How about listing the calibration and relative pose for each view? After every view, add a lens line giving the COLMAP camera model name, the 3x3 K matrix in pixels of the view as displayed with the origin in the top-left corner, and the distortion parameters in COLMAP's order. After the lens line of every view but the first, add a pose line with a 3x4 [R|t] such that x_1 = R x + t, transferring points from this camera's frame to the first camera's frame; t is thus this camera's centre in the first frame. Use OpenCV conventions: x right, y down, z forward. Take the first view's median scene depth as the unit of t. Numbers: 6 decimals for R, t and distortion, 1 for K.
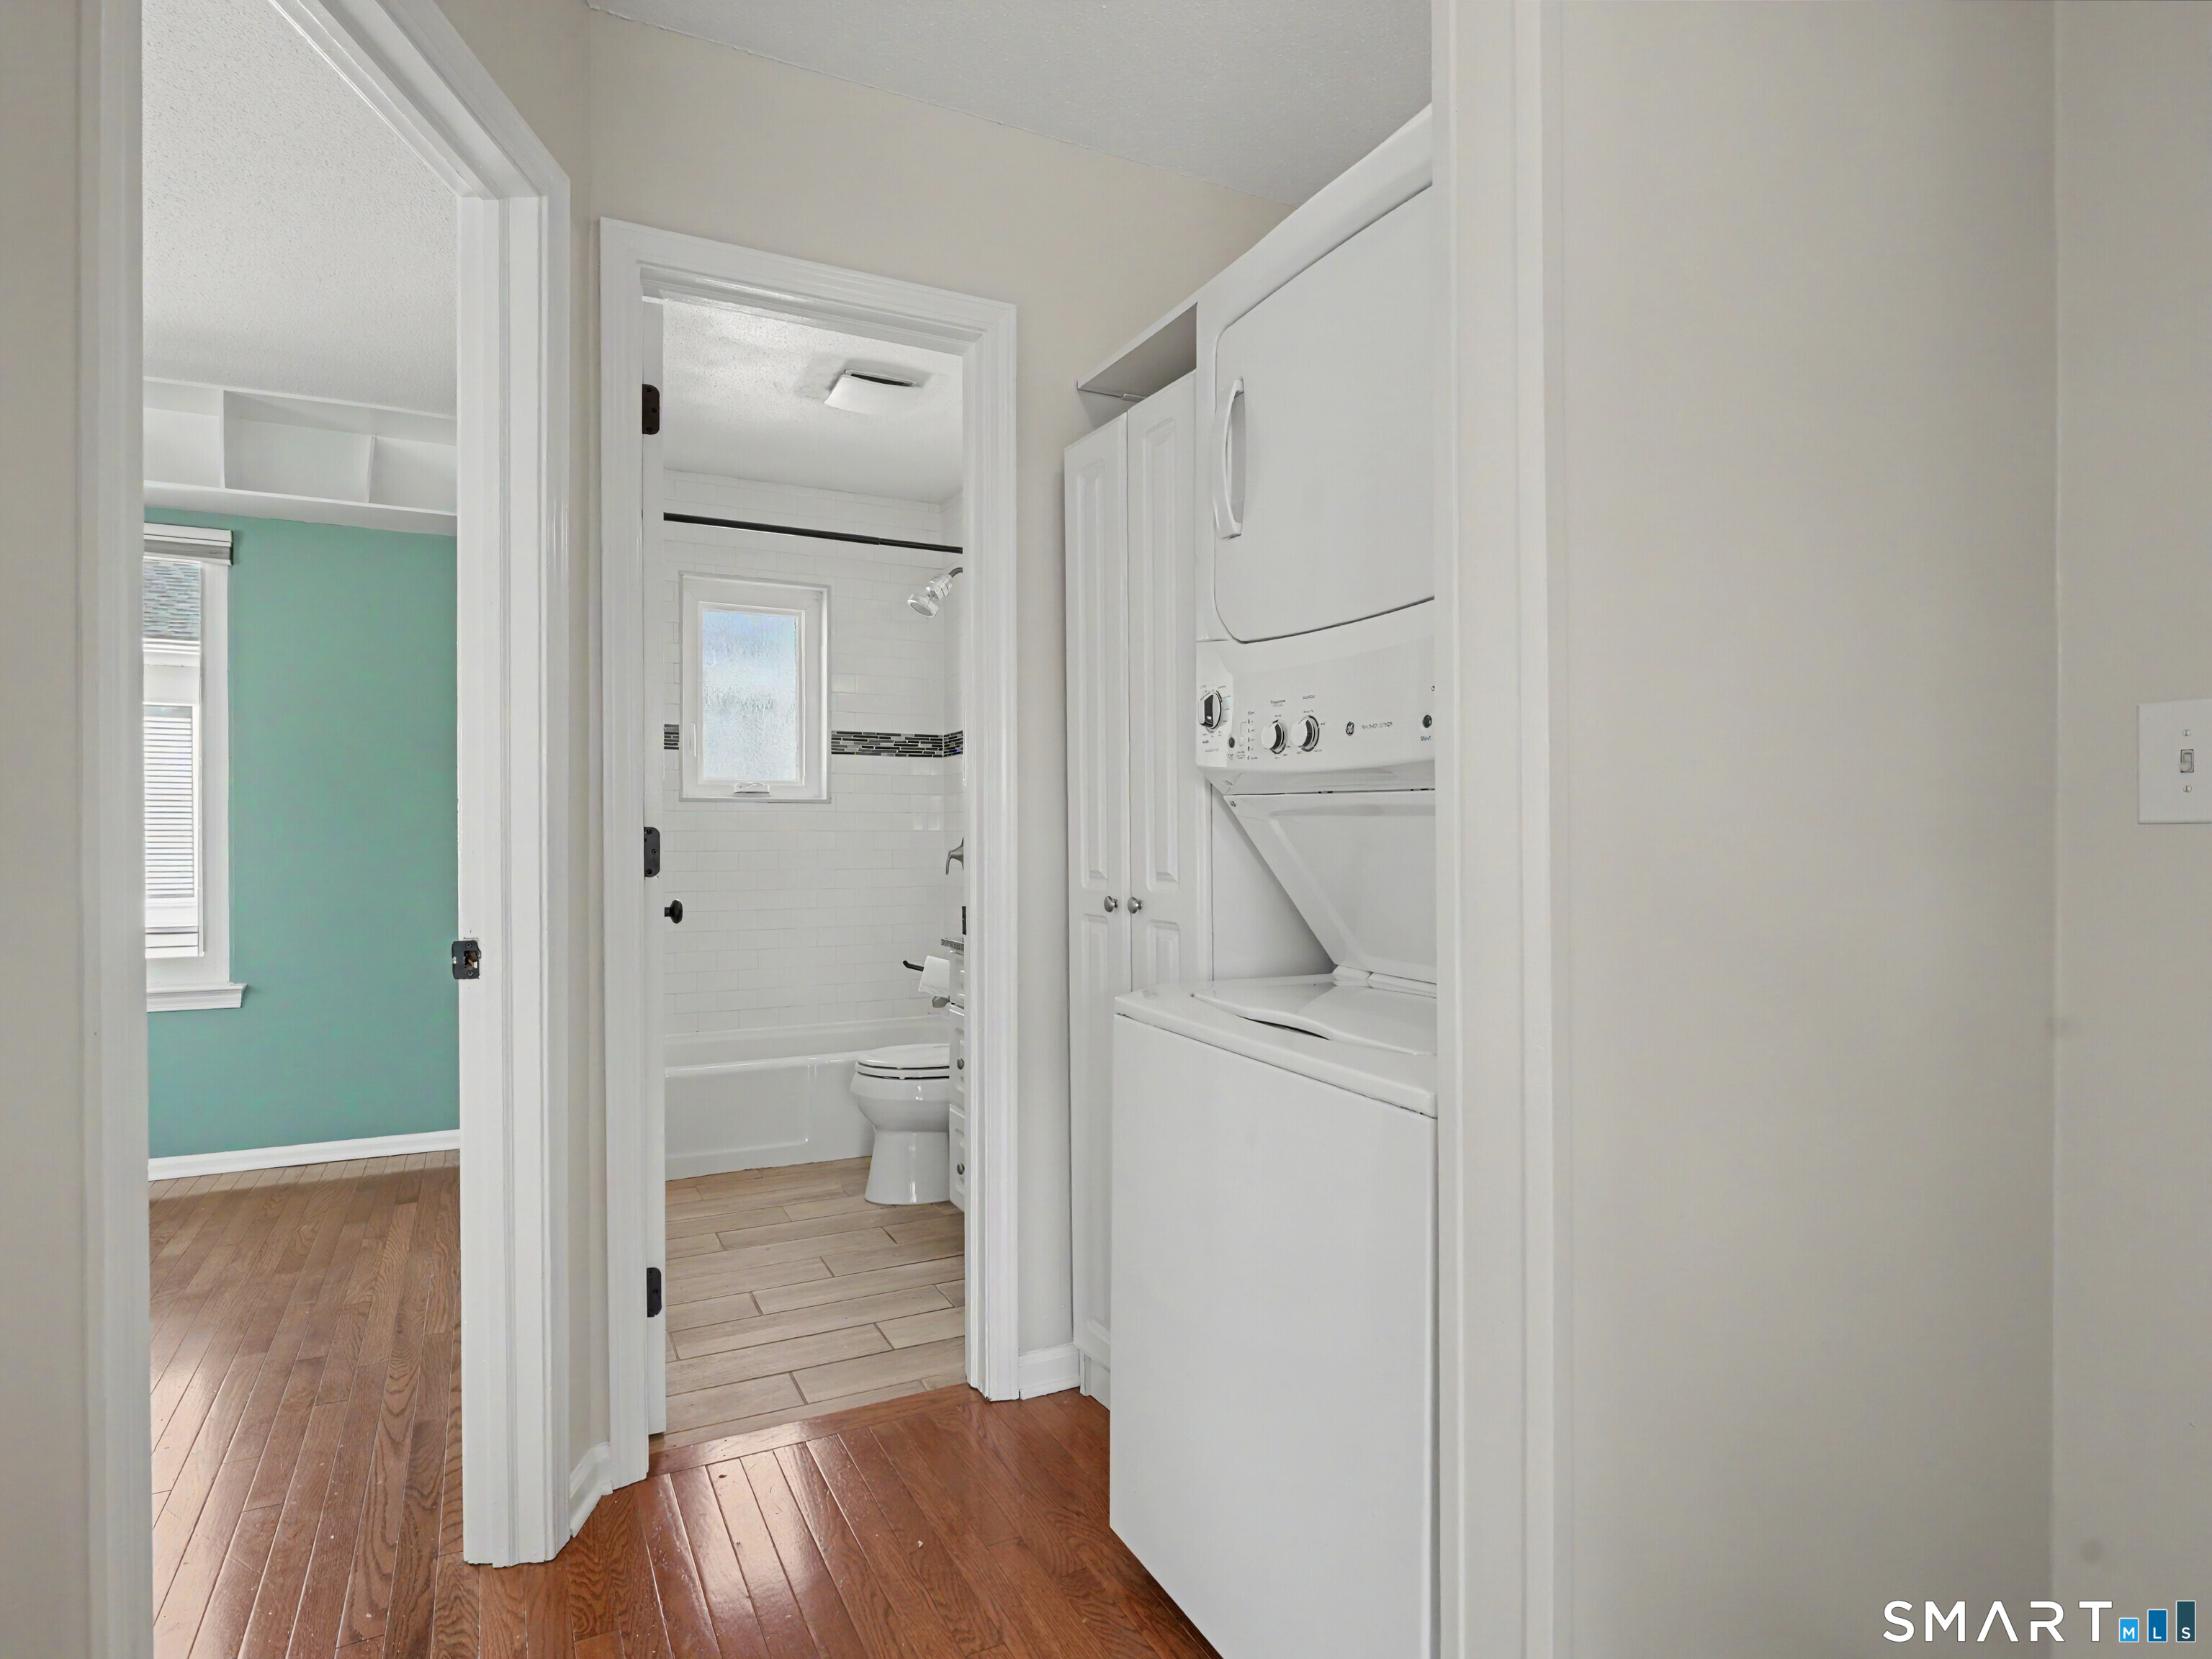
lens RADIAL K [[1216.7, 0, 1099.9], [0, 1216.7, 828.1], [0, 0, 1]] dist [-0.000098, -0.000153]
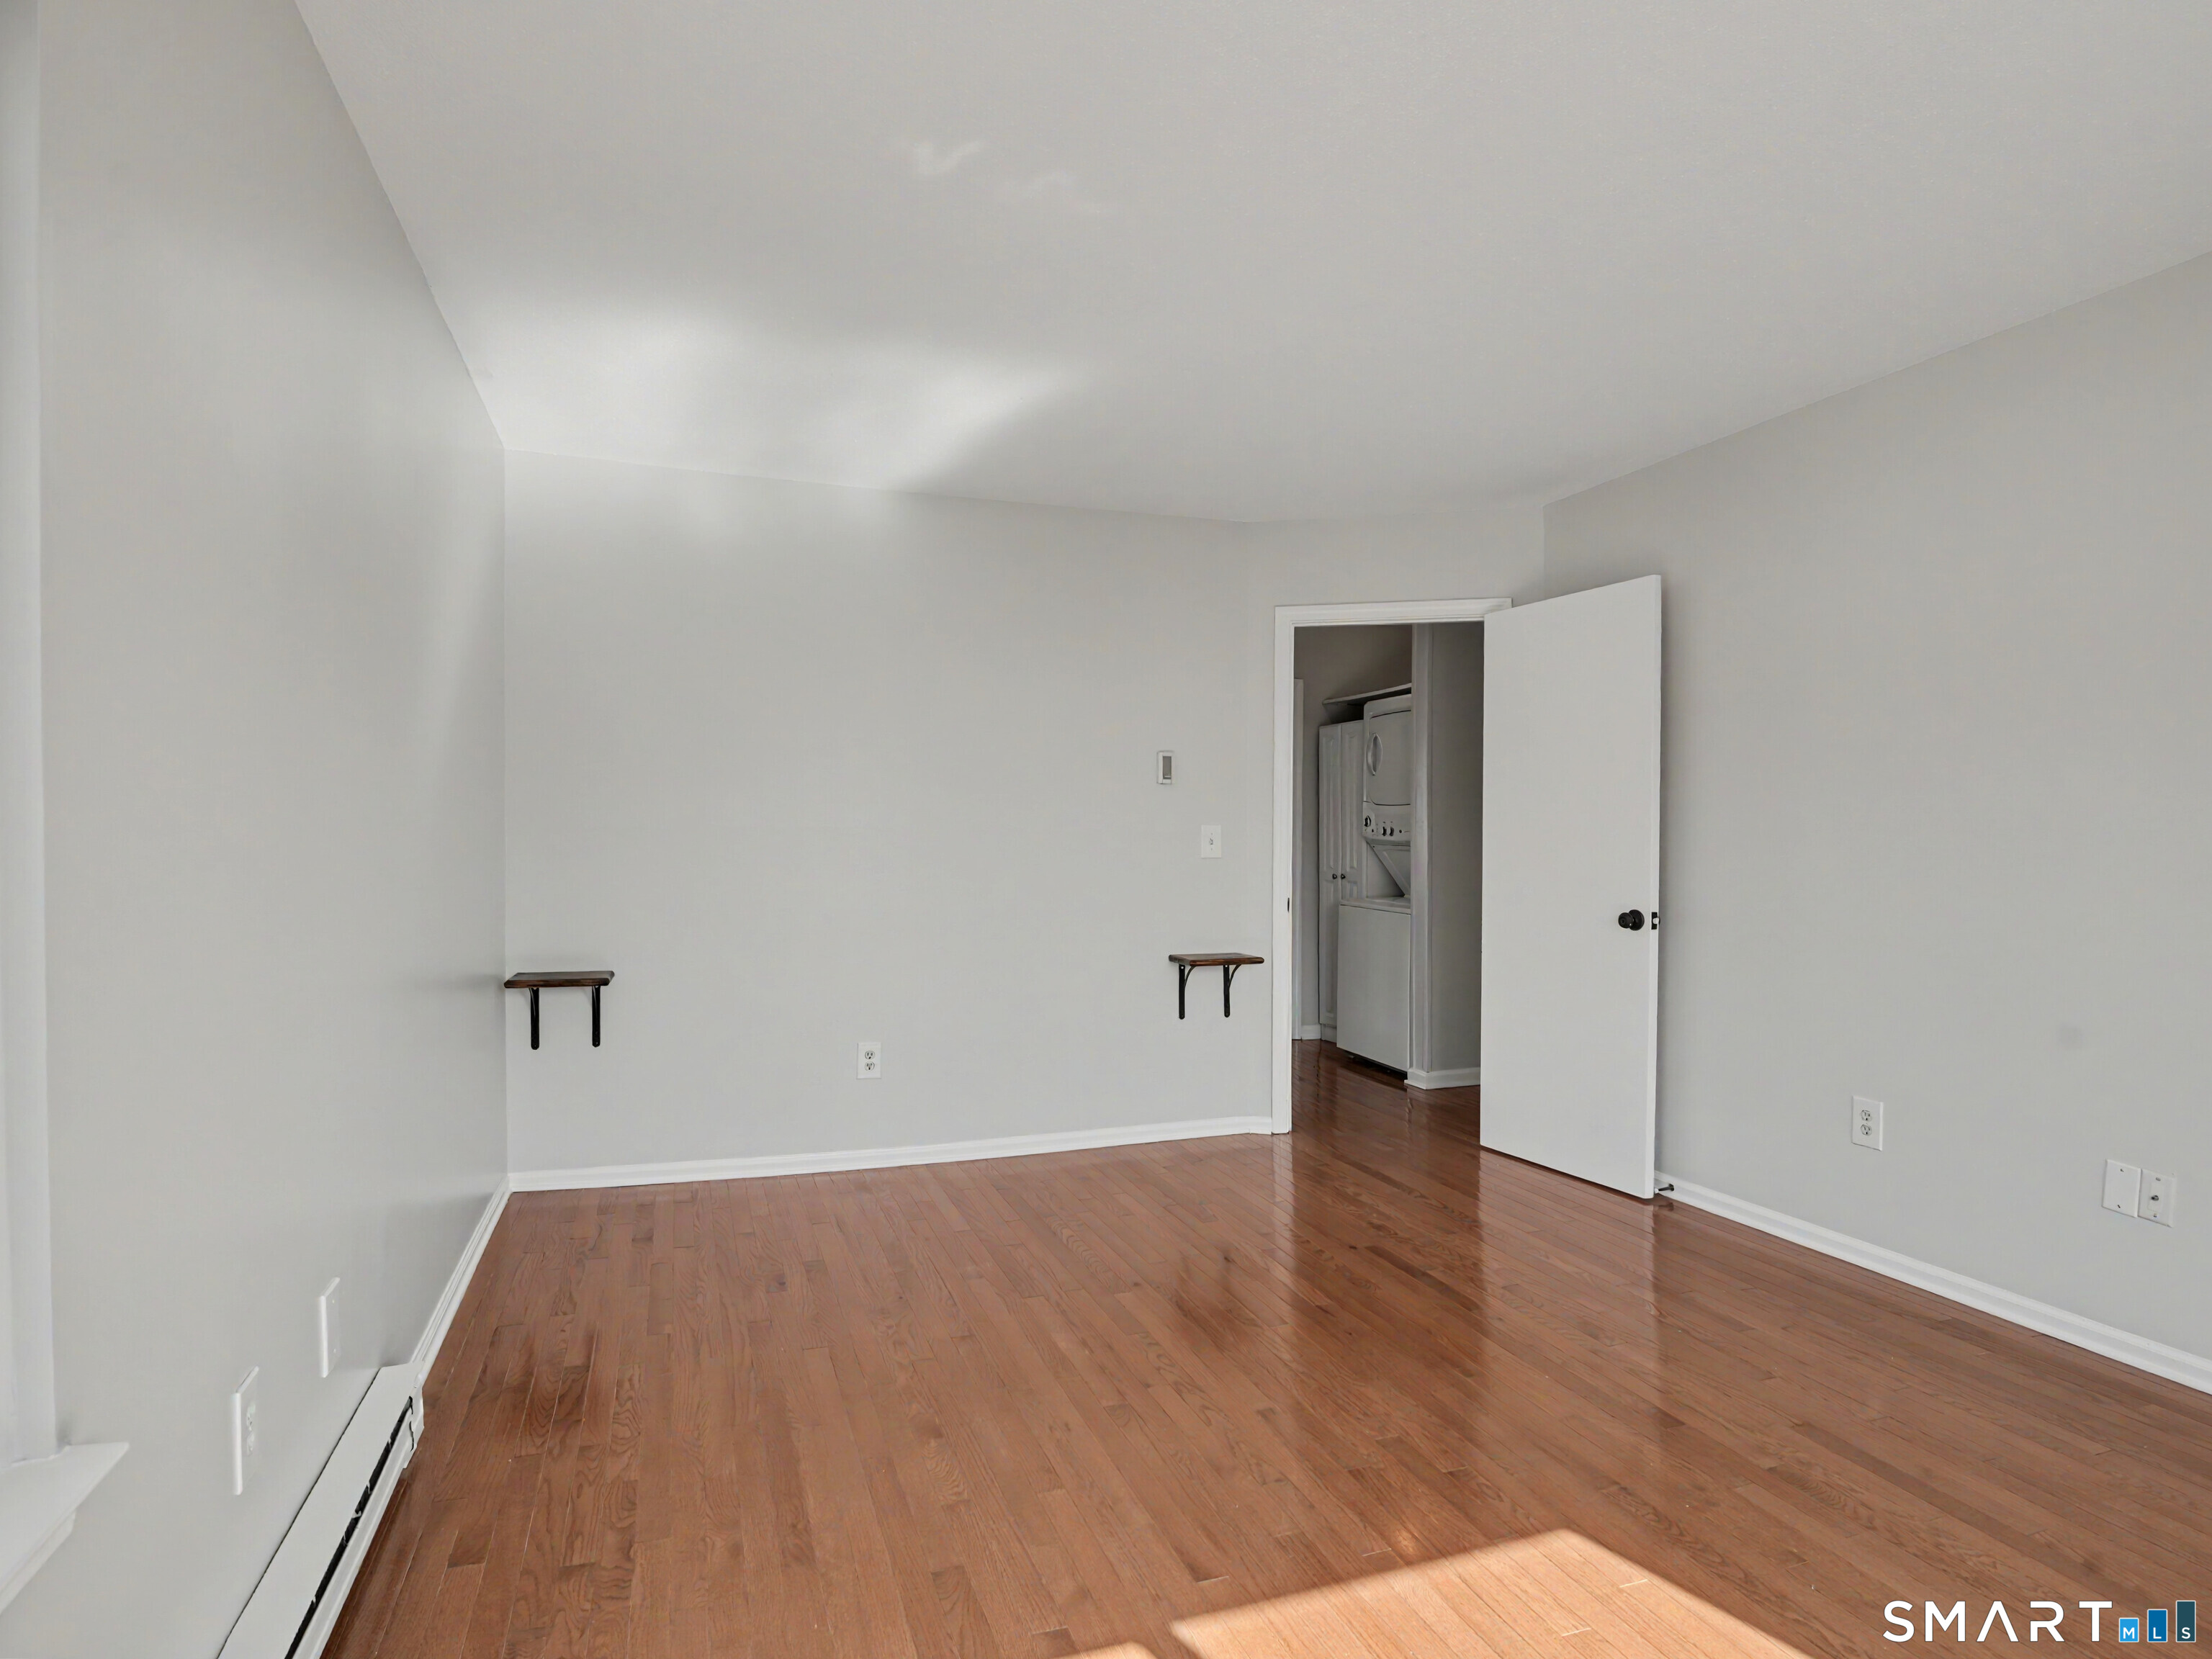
lens RADIAL K [[1216.7, 0, 1109.1], [0, 1216.7, 828.7], [0, 0, 1]] dist [-0.000098, -0.000153]
pose [[0.991875, 0.003570, -0.127166, -0.173223], [-0.004054, 0.999985, -0.003552, -0.047913], [0.127152, 0.004038, 0.991875, -2.220811]]
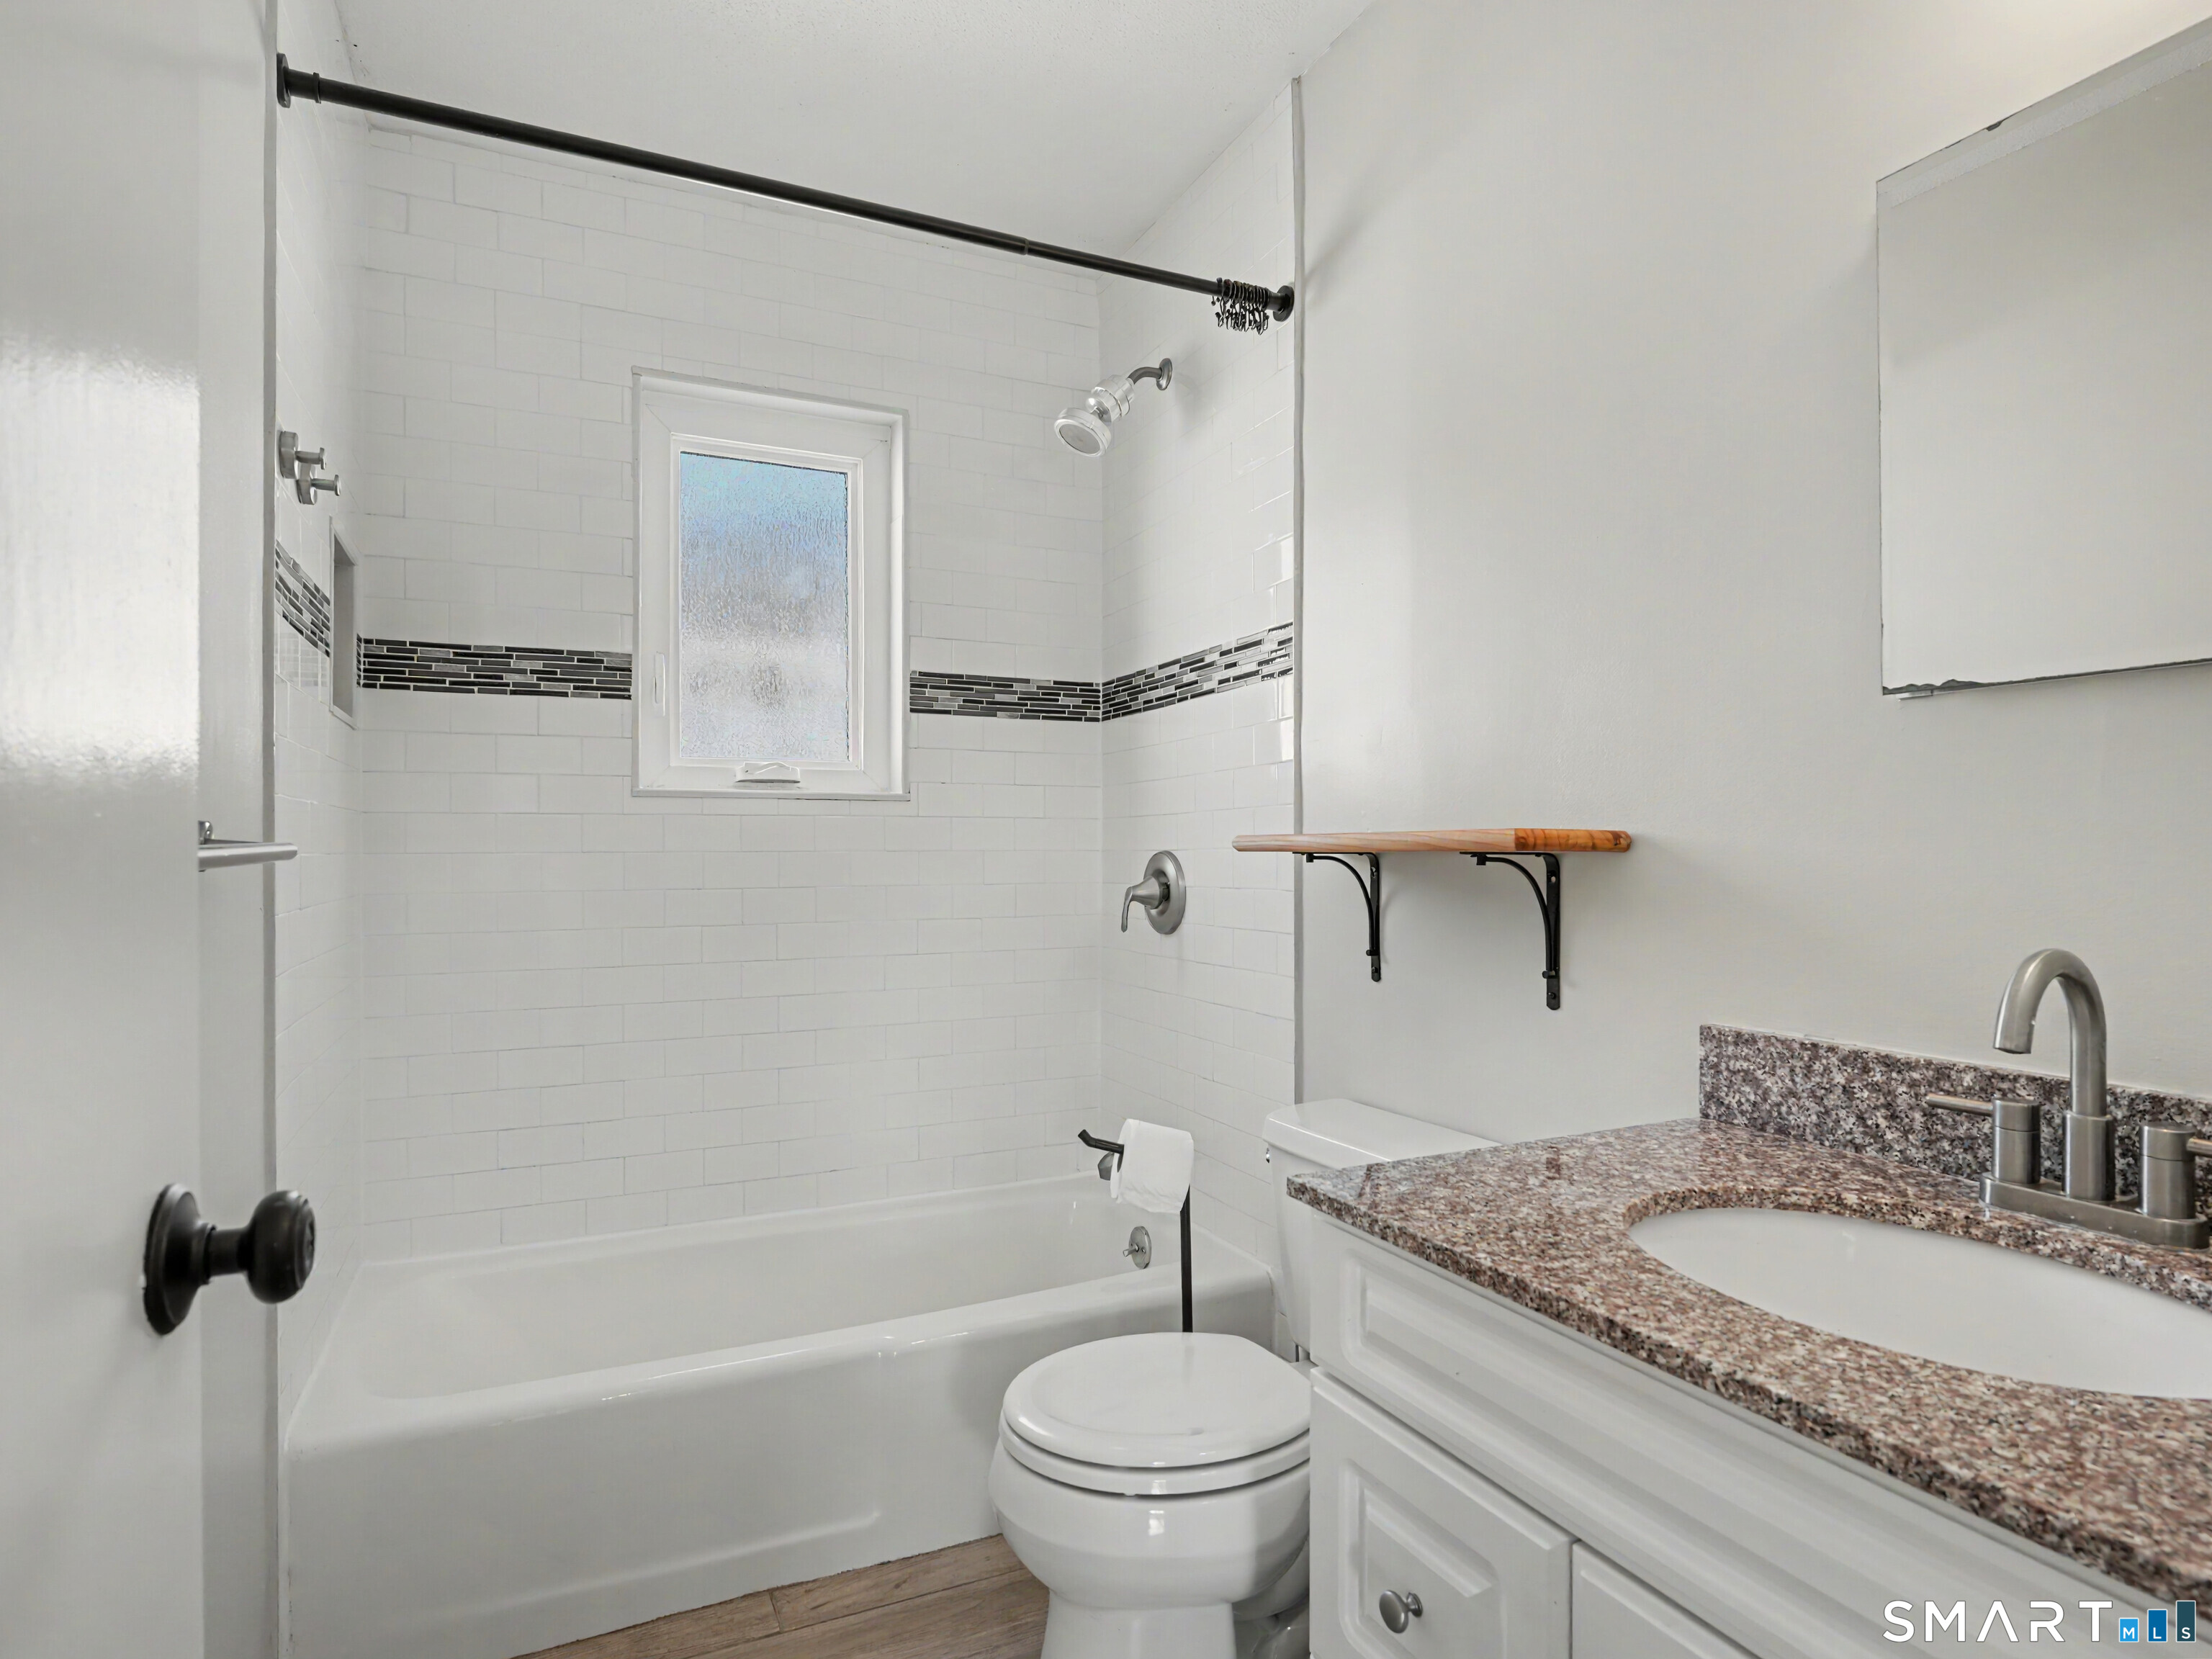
lens RADIAL K [[1216.7, 0, 1110.6], [0, 1216.7, 832.7], [0, 0, 1]] dist [-0.000098, -0.000153]
pose [[0.999739, -0.000600, -0.022826, -0.116346], [0.000561, 0.999998, -0.001711, -0.004754], [0.022827, 0.001698, 0.999738, 0.444364]]
